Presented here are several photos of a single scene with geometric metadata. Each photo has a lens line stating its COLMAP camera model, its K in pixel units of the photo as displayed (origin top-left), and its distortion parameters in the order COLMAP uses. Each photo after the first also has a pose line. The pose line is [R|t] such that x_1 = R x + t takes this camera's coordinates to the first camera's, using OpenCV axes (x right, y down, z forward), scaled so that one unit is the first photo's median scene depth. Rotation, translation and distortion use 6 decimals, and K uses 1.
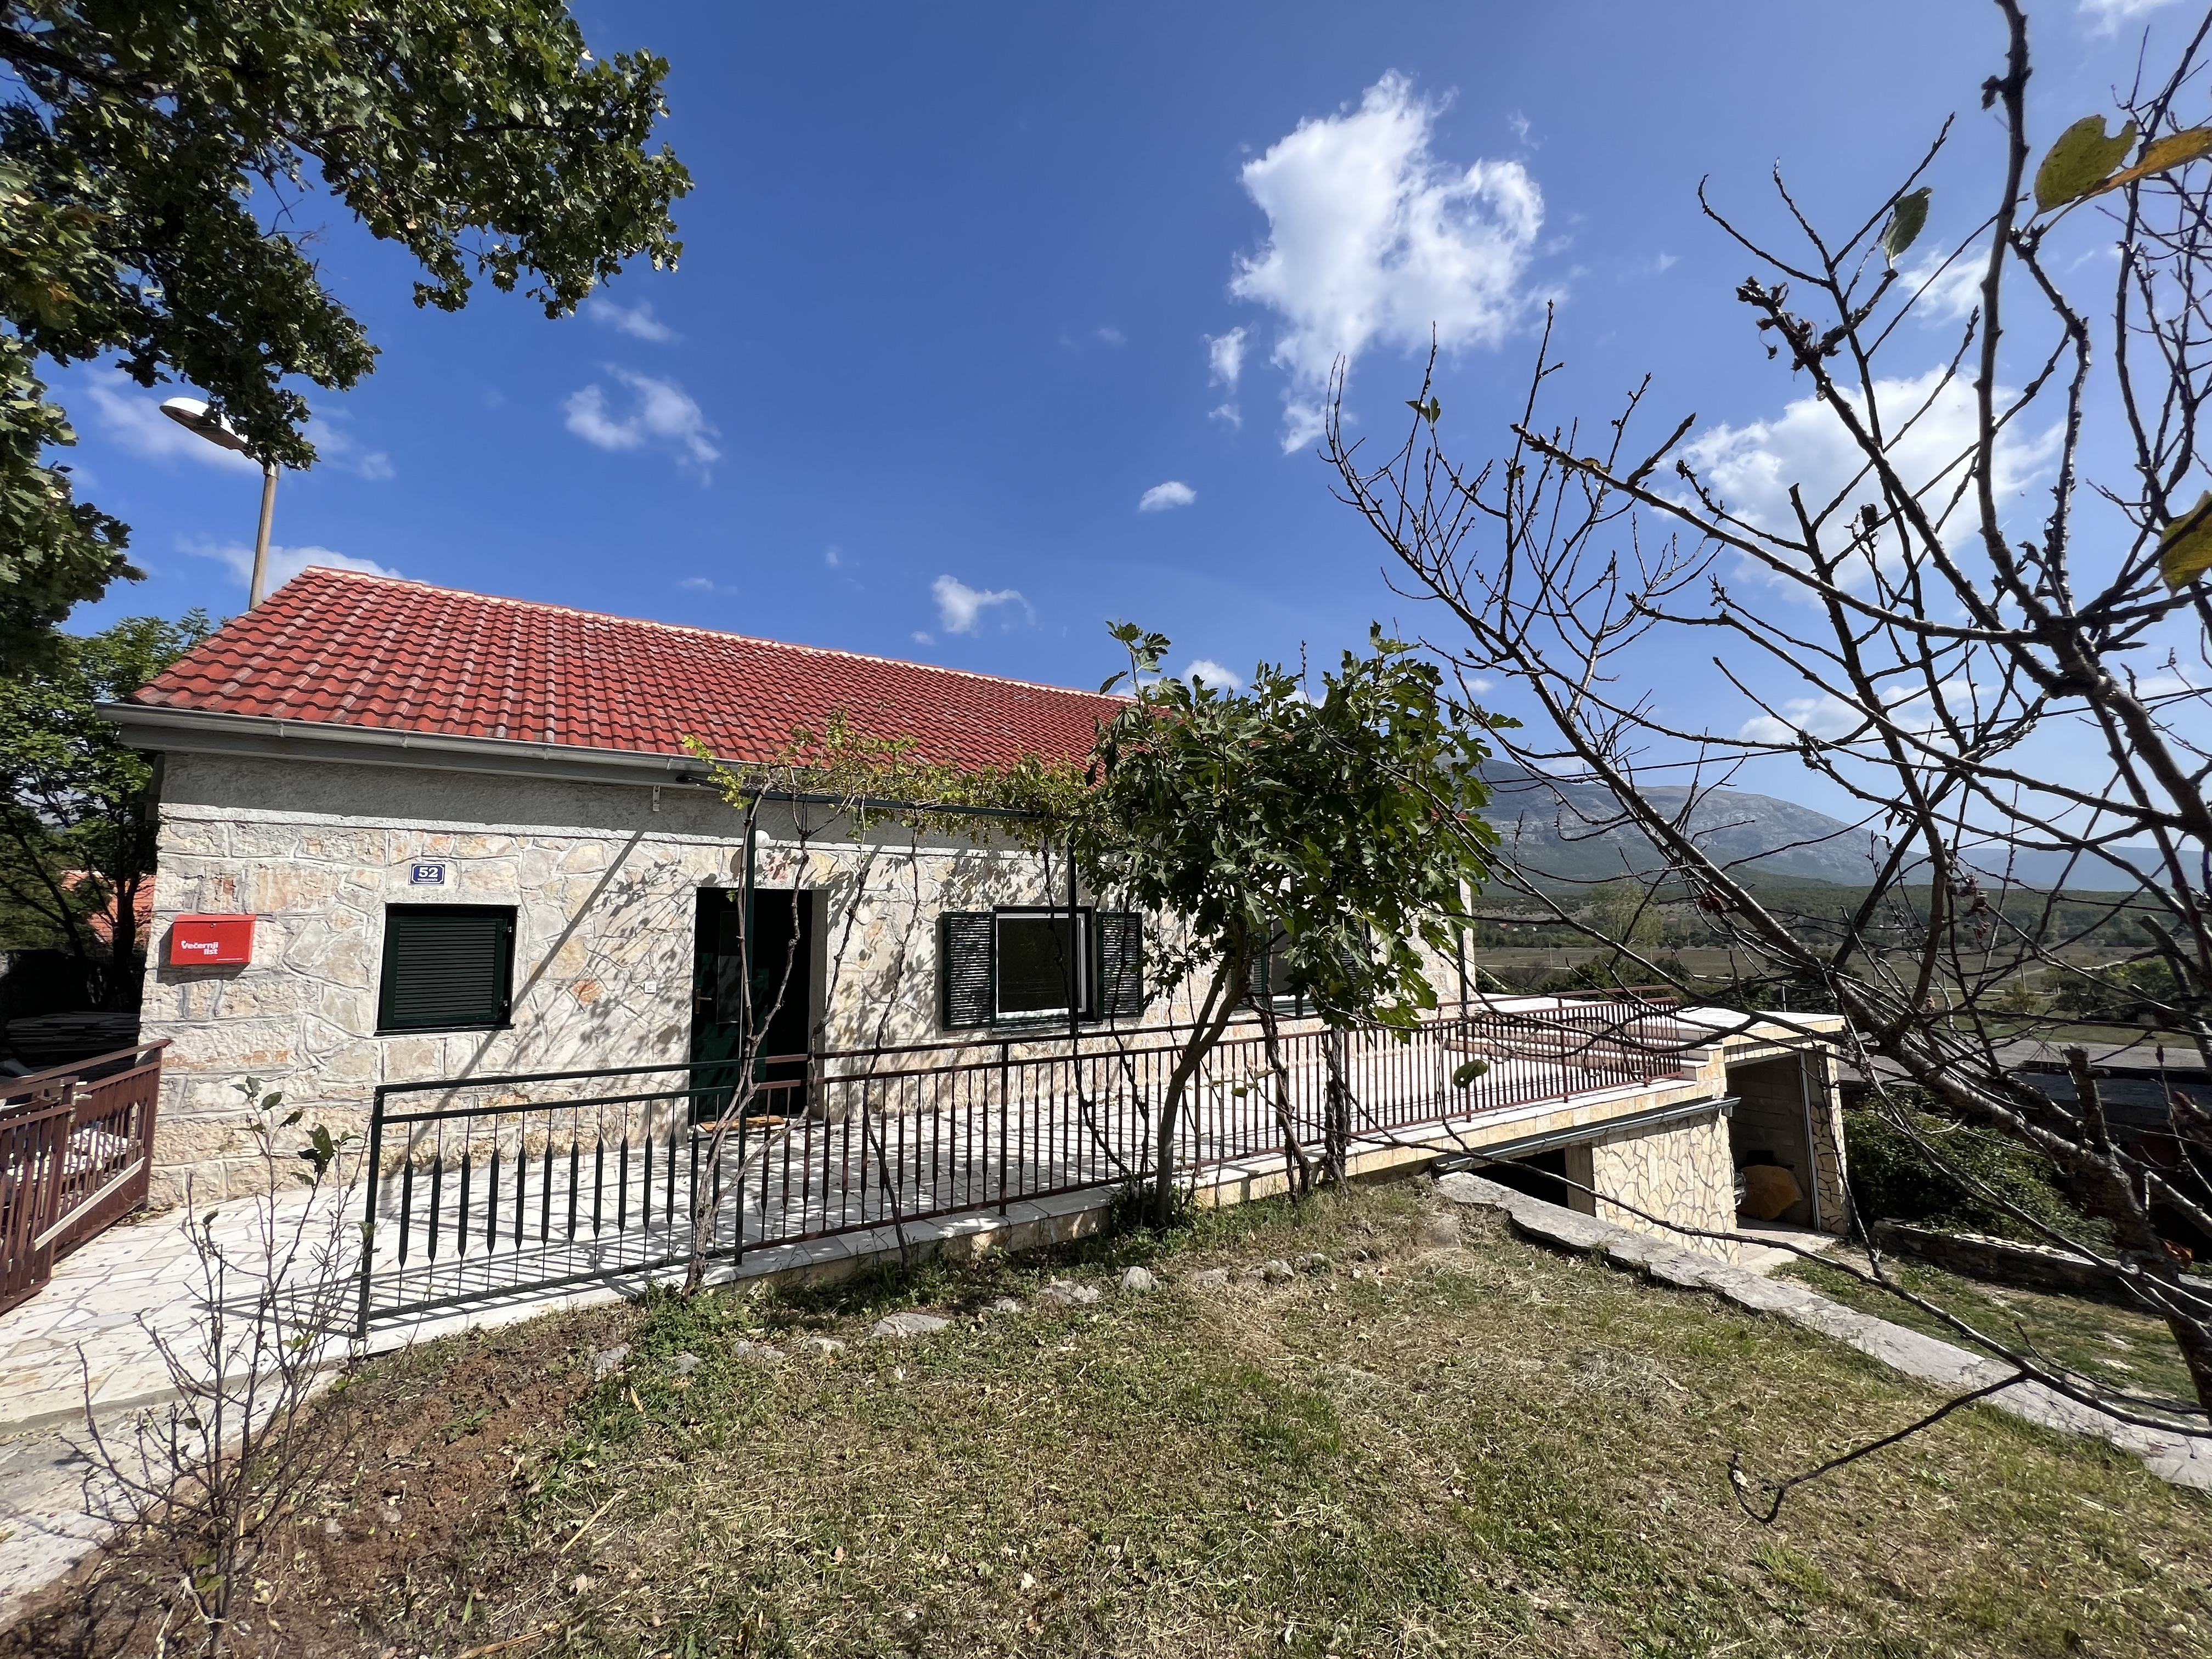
lens RADIAL K [[910.3, 0, 1115.9], [0, 910.3, 832.2], [0, 0, 1]] dist [-0.000298, 0.000161]
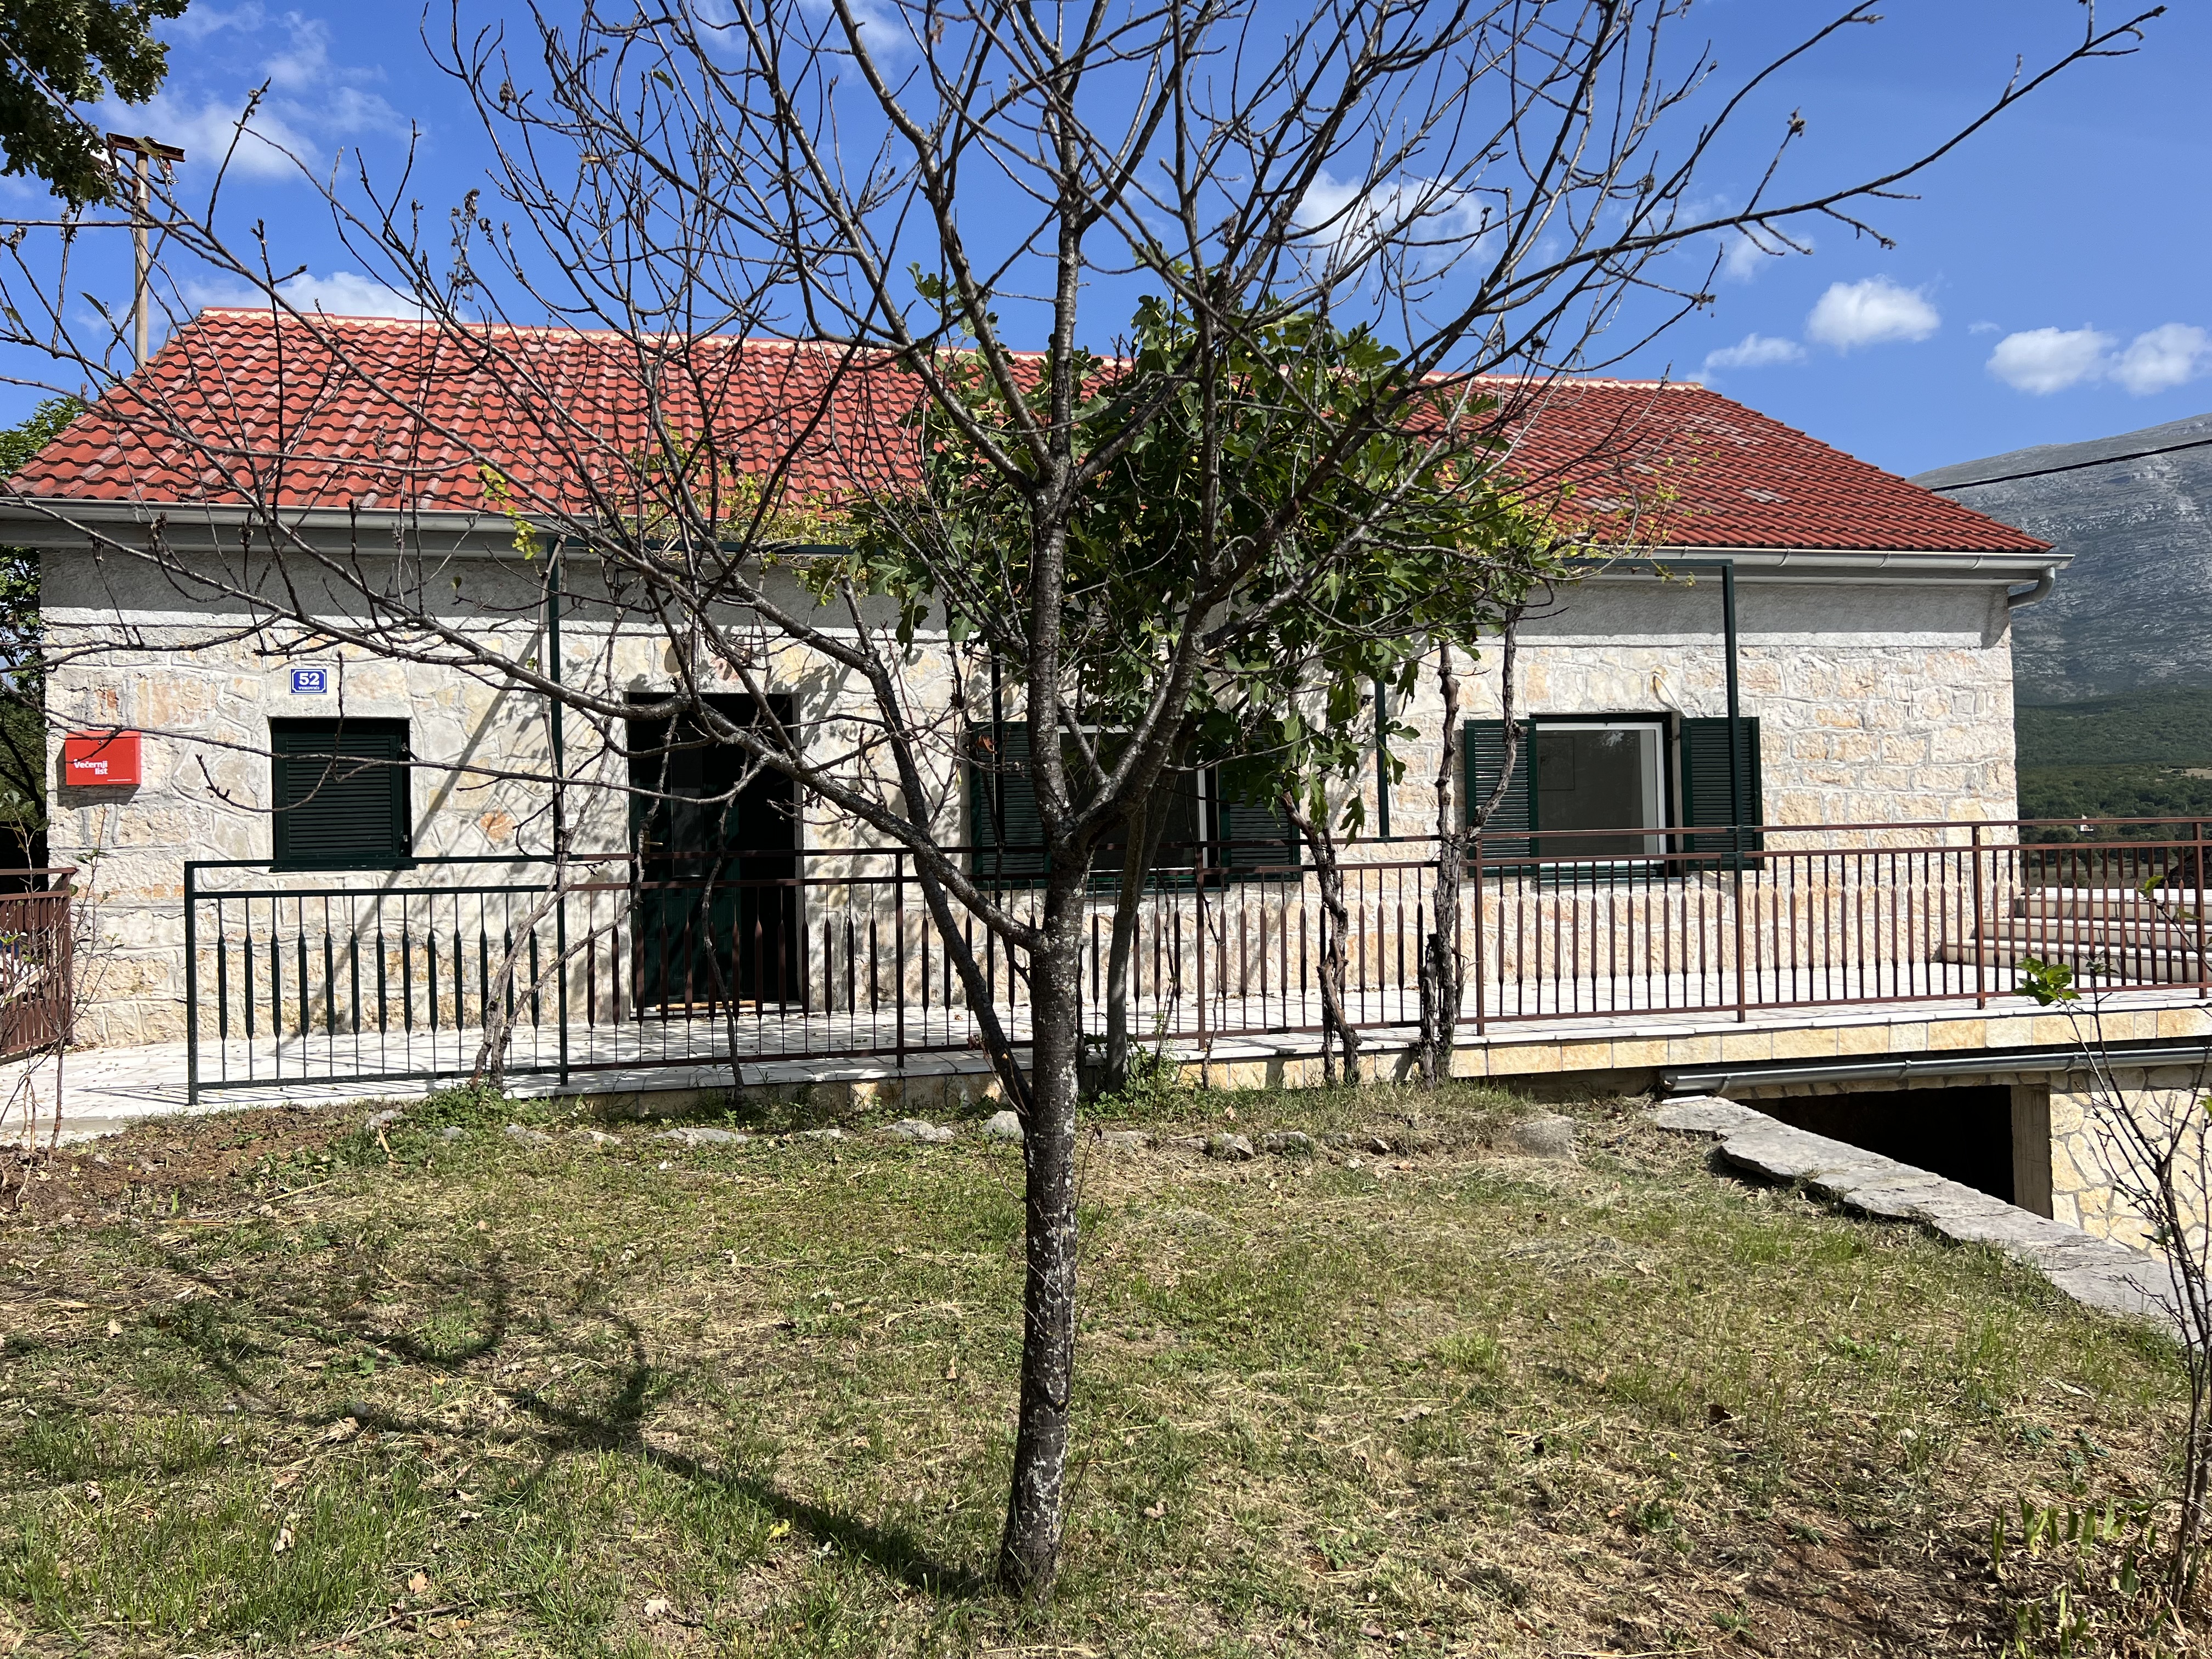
lens RADIAL K [[1719.0, 0, 1118.8], [0, 1719.0, 843.1], [0, 0, 1]] dist [0.054955, -0.063825]
pose [[0.946905, -0.017088, -0.321060, 0.451446], [0.050376, 0.994138, 0.095662, 0.079902], [0.317544, -0.106757, 0.942215, -0.270576]]
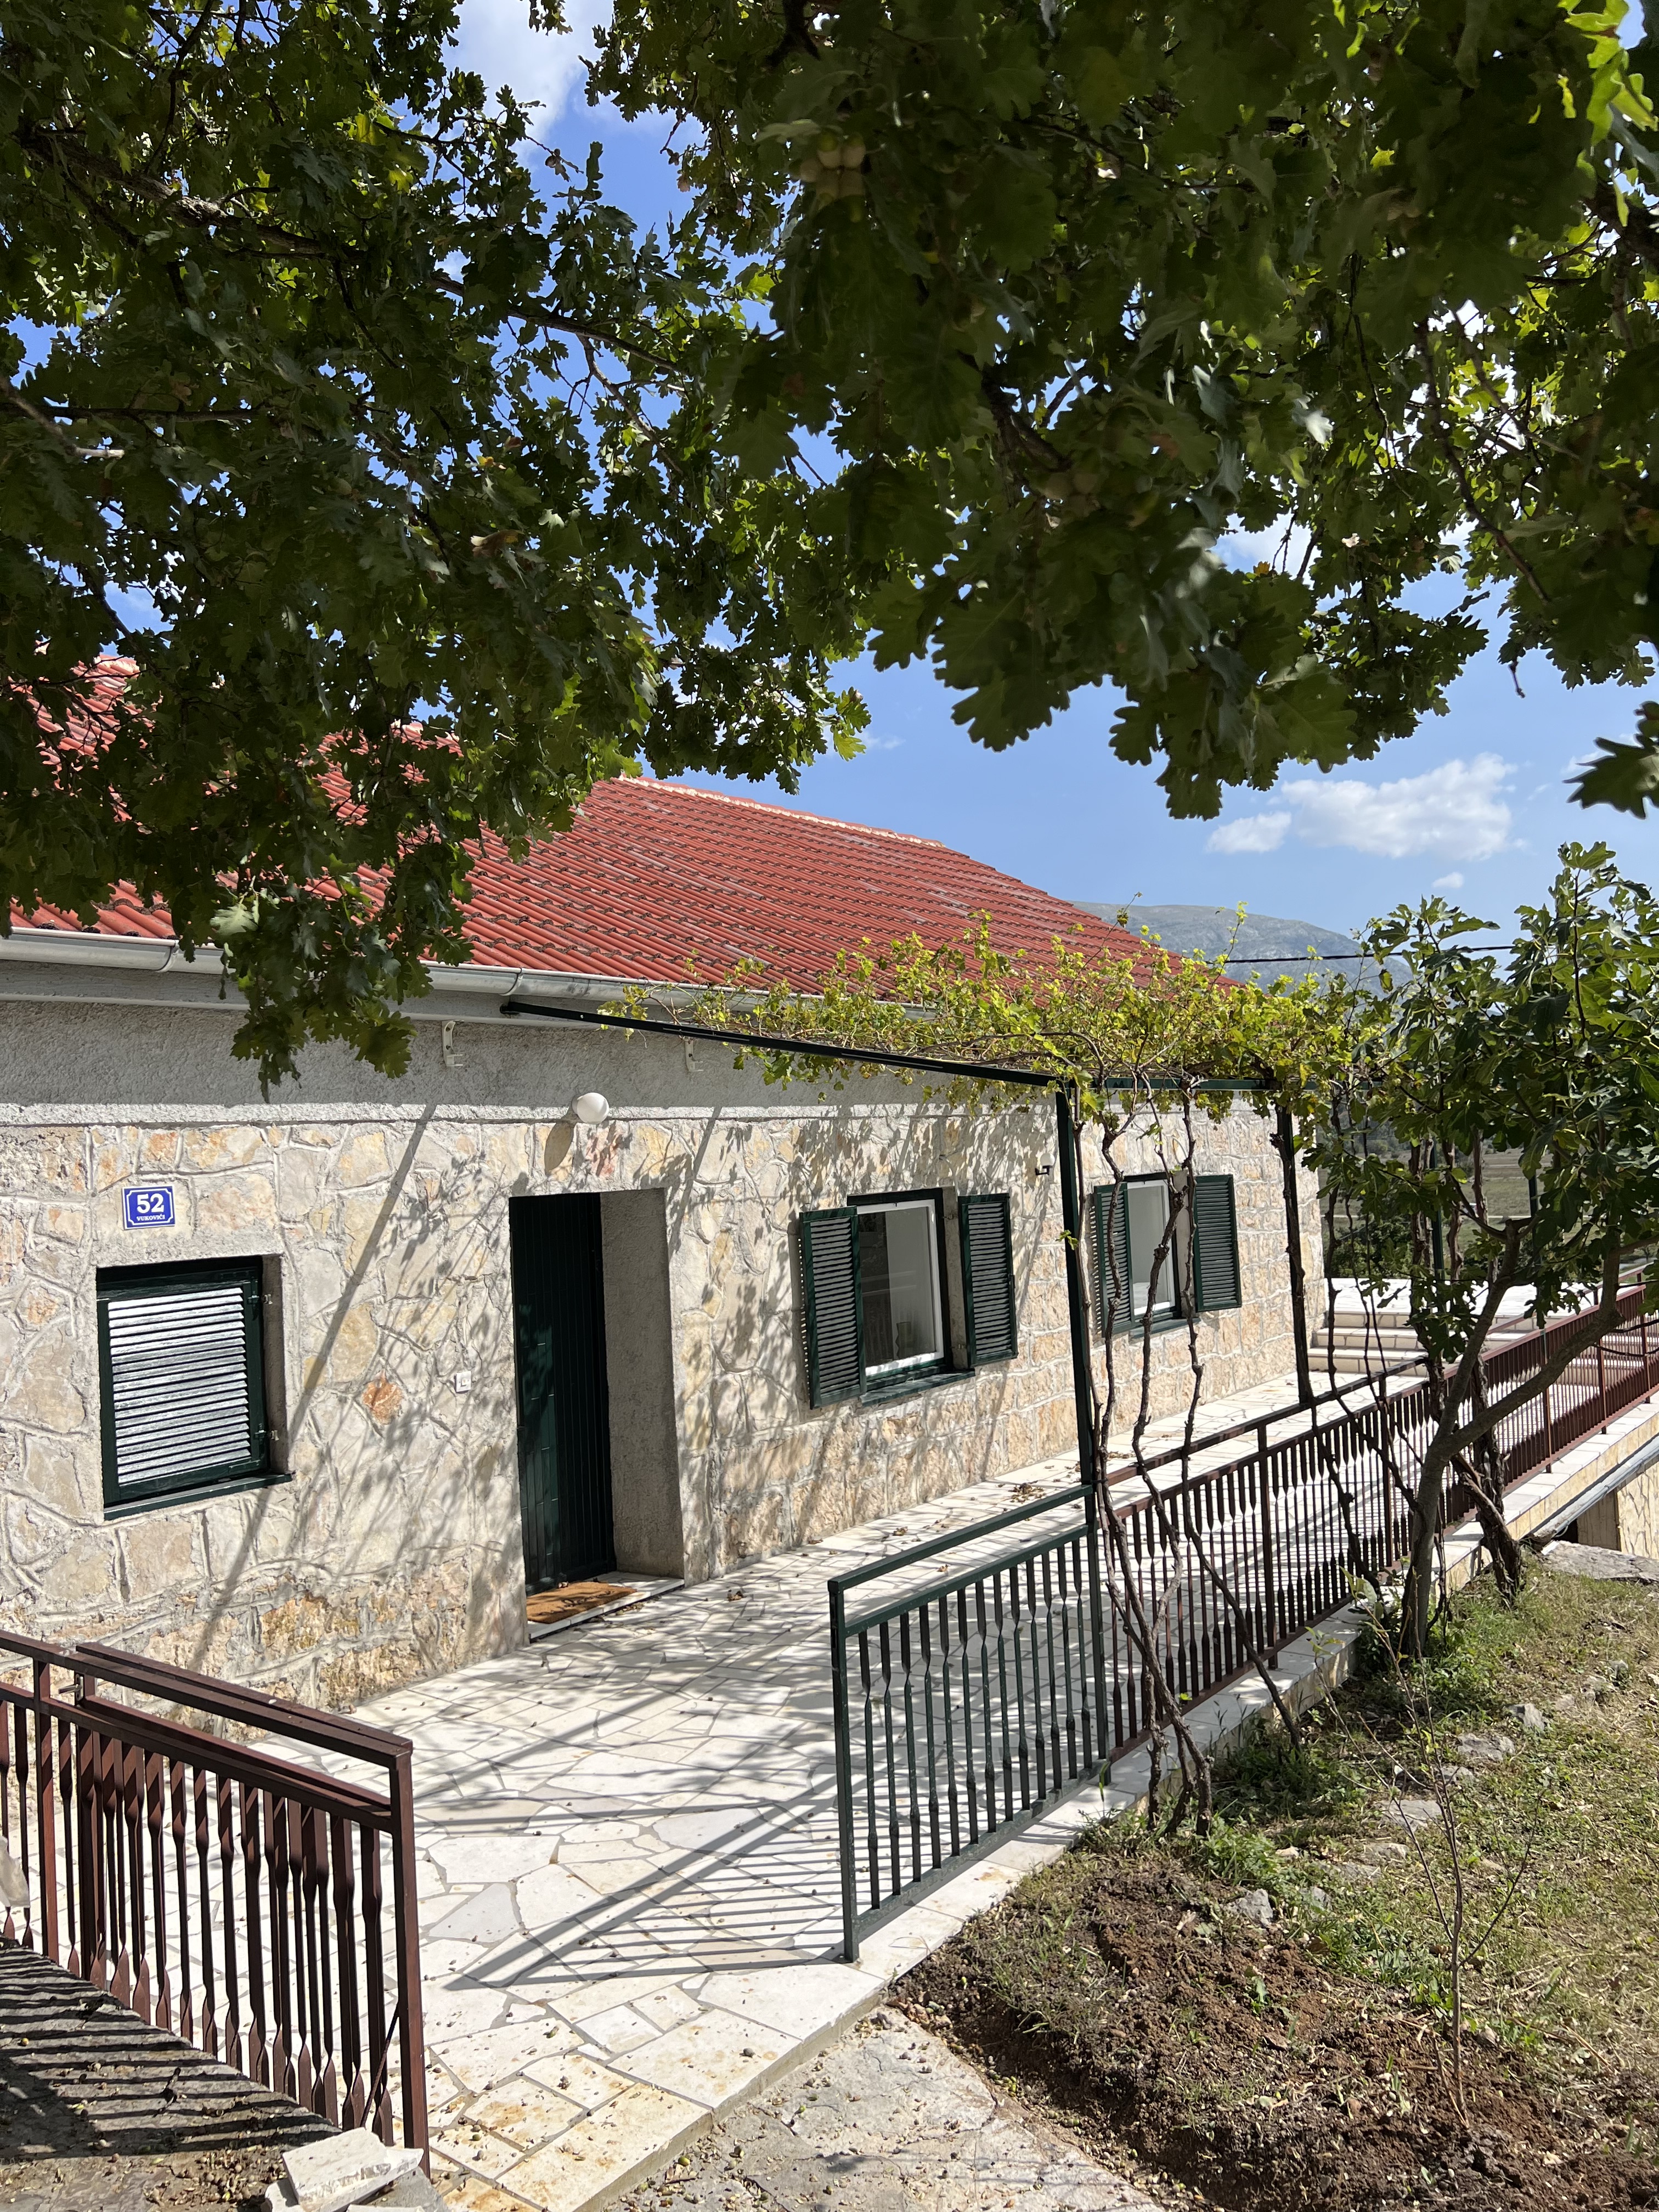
lens RADIAL K [[1719.0, 0, 871.7], [0, 1719.0, 1104.0], [0, 0, 1]] dist [0.054955, -0.063825]
pose [[0.933990, -0.023147, 0.356549, -0.732514], [-0.003982, 0.997163, 0.075167, -0.091298], [-0.357277, -0.071625, 0.931248, -0.075342]]
